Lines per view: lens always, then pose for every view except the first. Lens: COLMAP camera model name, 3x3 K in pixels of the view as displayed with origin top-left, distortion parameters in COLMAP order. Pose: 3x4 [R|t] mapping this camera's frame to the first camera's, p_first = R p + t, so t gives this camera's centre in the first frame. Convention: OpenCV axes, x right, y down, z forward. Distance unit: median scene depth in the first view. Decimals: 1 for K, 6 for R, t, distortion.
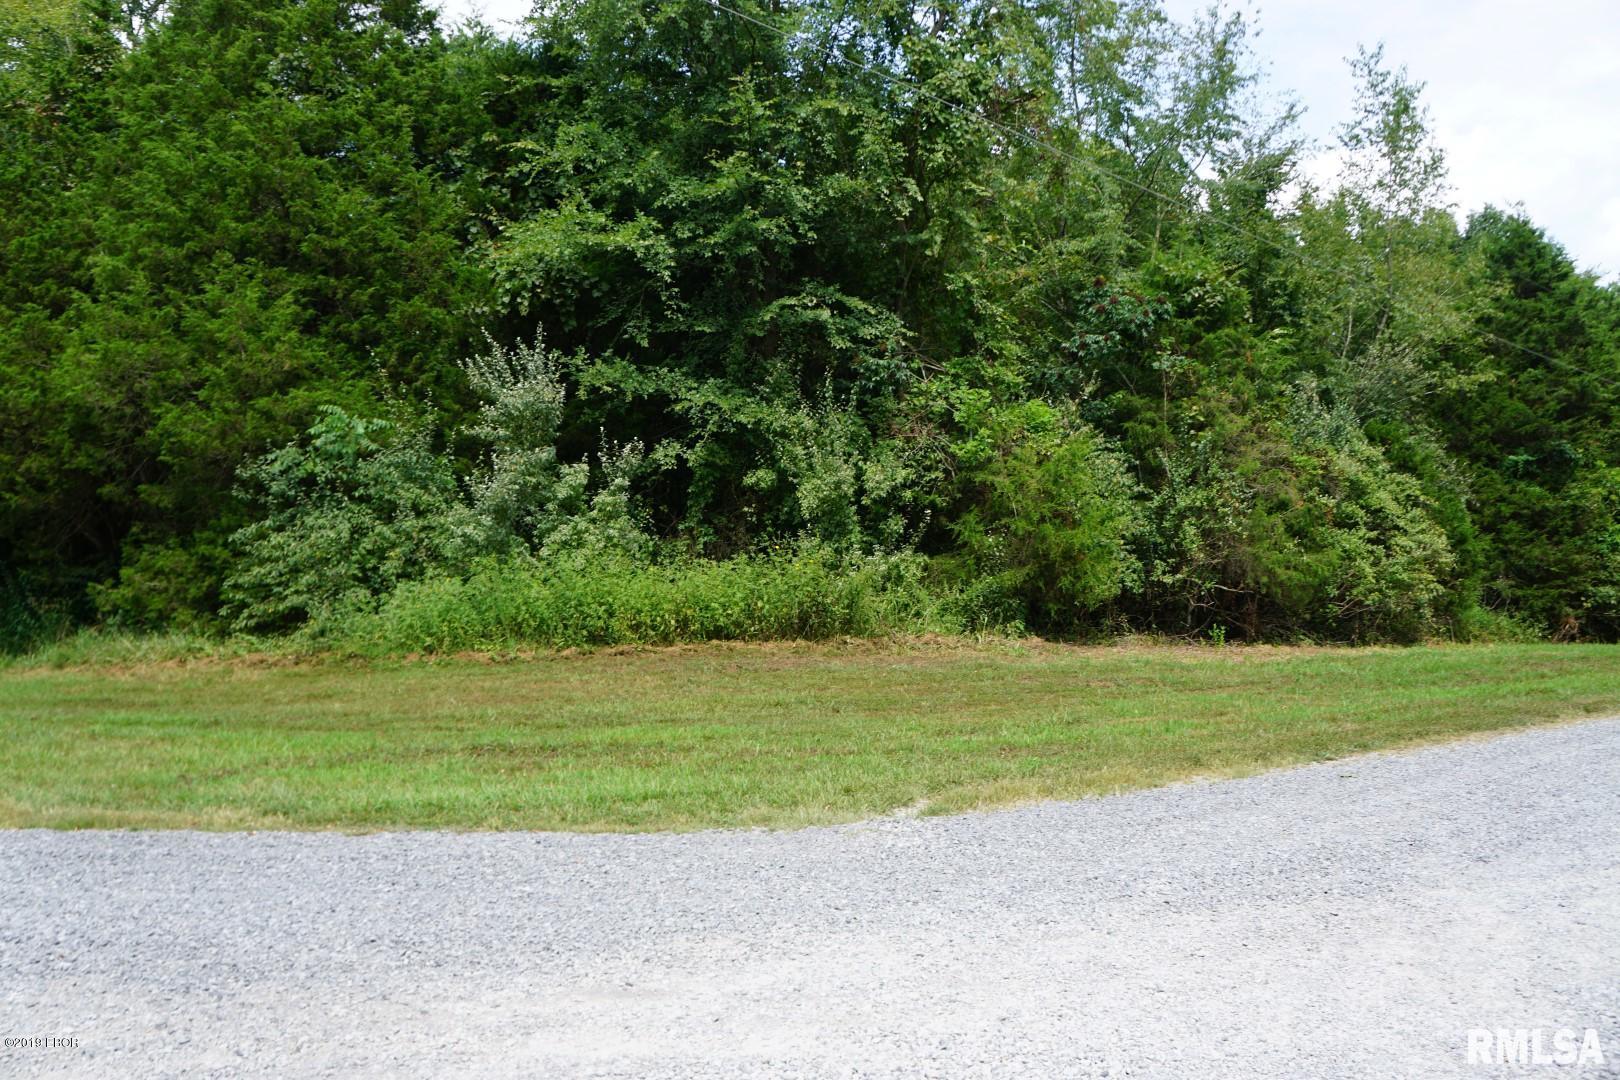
lens RADIAL K [[1420.0, 0, 827.4], [0, 1420.0, 520.9], [0, 0, 1]] dist [-0.160262, 0.154239]
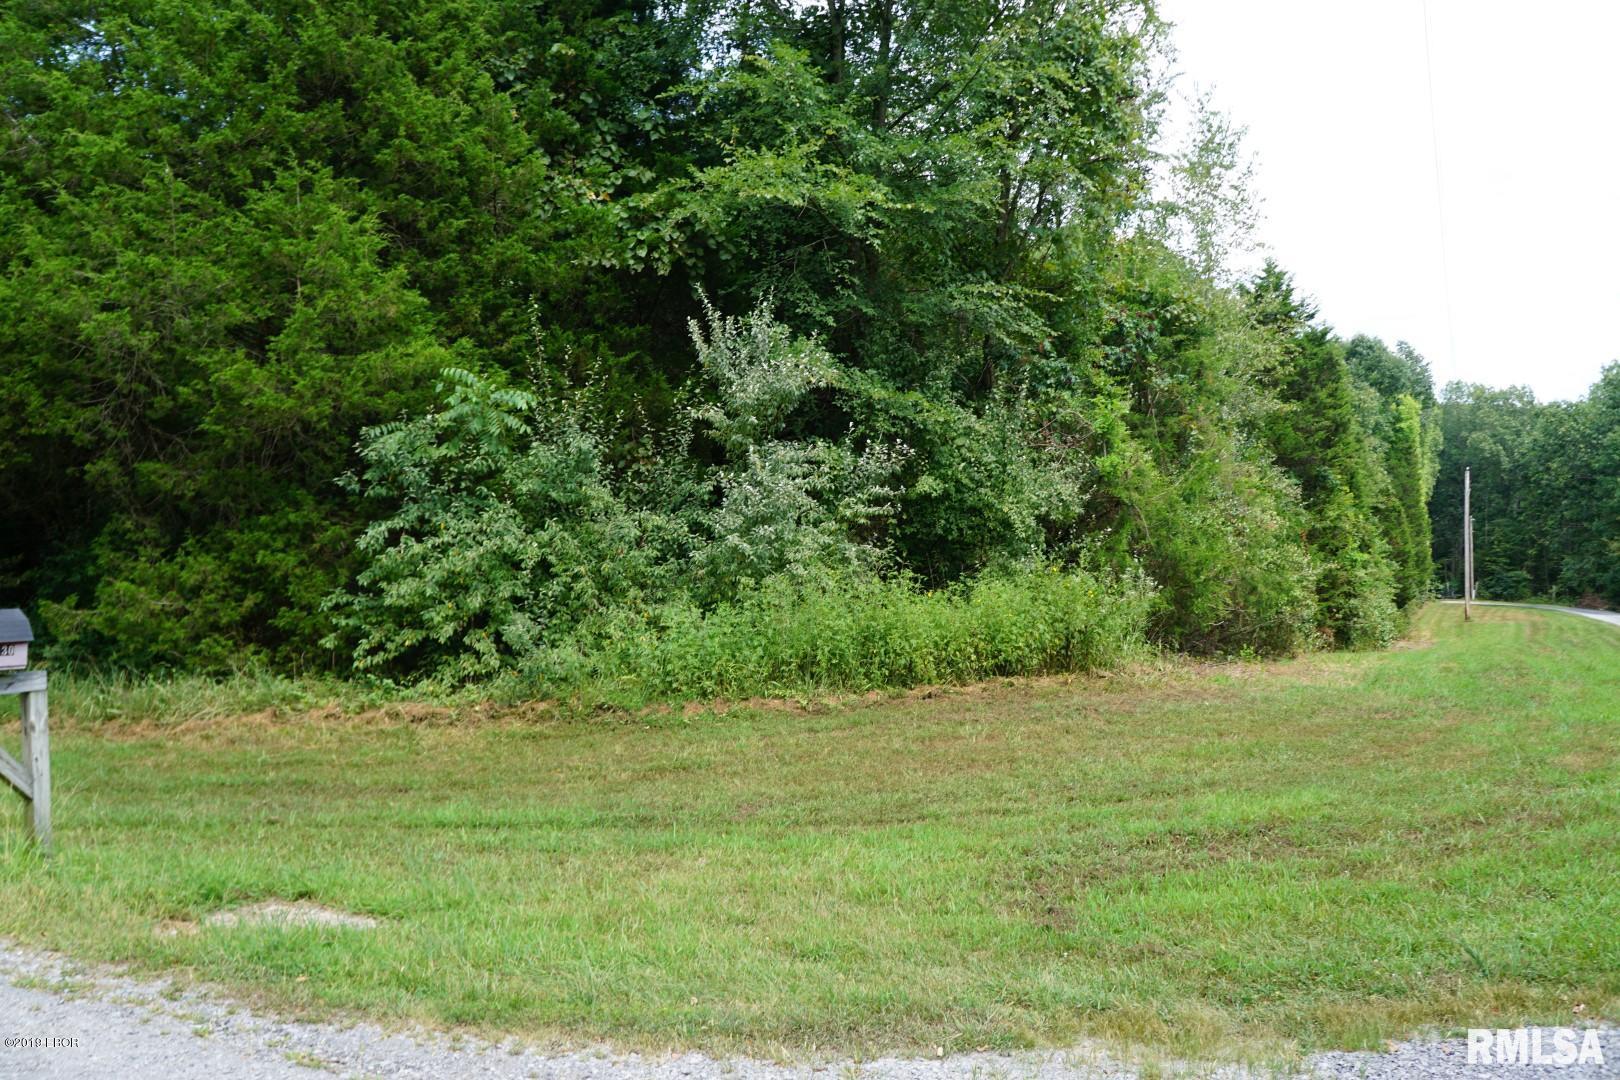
lens RADIAL K [[1420.0, 0, 818.1], [0, 1420.0, 535.5], [0, 0, 1]] dist [-0.160262, 0.154239]
pose [[0.926938, 0.025829, 0.374325, -0.424070], [-0.028683, 0.999586, 0.002052, -0.000151], [-0.374117, -0.012639, 0.927295, 0.207721]]
